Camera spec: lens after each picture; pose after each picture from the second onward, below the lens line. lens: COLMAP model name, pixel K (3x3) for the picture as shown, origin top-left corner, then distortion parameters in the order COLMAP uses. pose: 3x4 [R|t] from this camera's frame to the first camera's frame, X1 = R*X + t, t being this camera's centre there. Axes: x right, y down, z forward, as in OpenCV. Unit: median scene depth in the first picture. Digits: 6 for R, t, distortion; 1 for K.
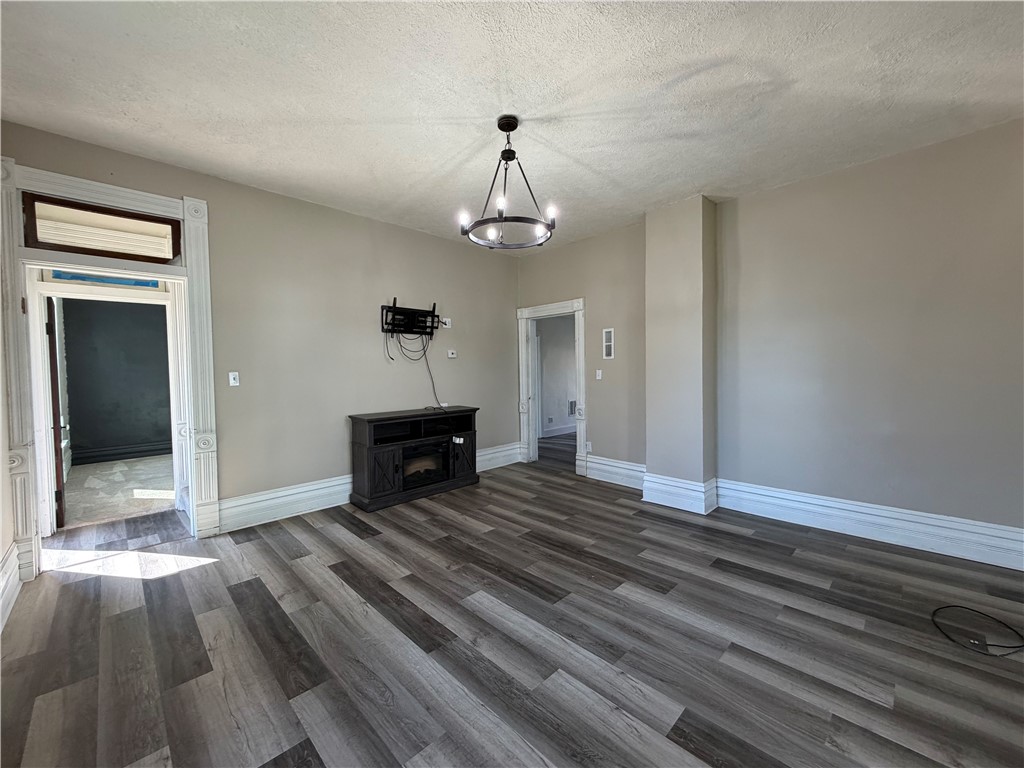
lens RADIAL K [[410.3, 0, 510.7], [0, 410.3, 385.8], [0, 0, 1]] dist [-0.001317, 0.000562]
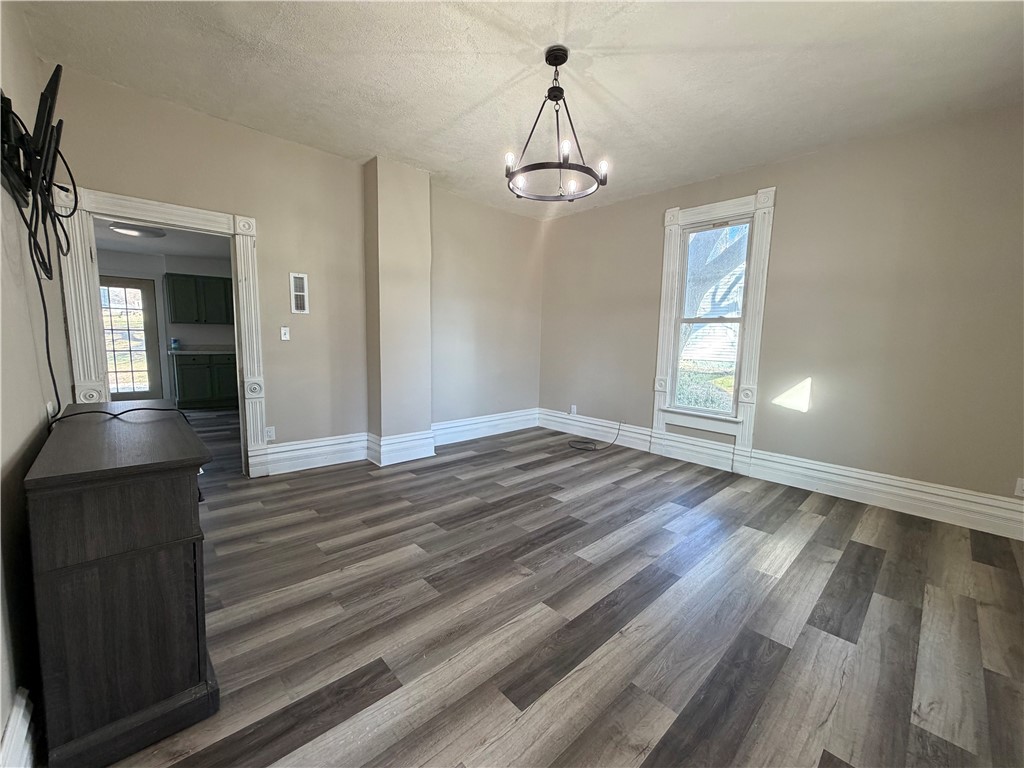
lens RADIAL K [[410.3, 0, 509.6], [0, 410.3, 384.1], [0, 0, 1]] dist [-0.001317, 0.000562]
pose [[0.028446, -0.102617, 0.994314, -0.833952], [0.011496, 0.994684, 0.102327, -0.011738], [-0.999529, 0.008520, 0.029475, 0.915058]]
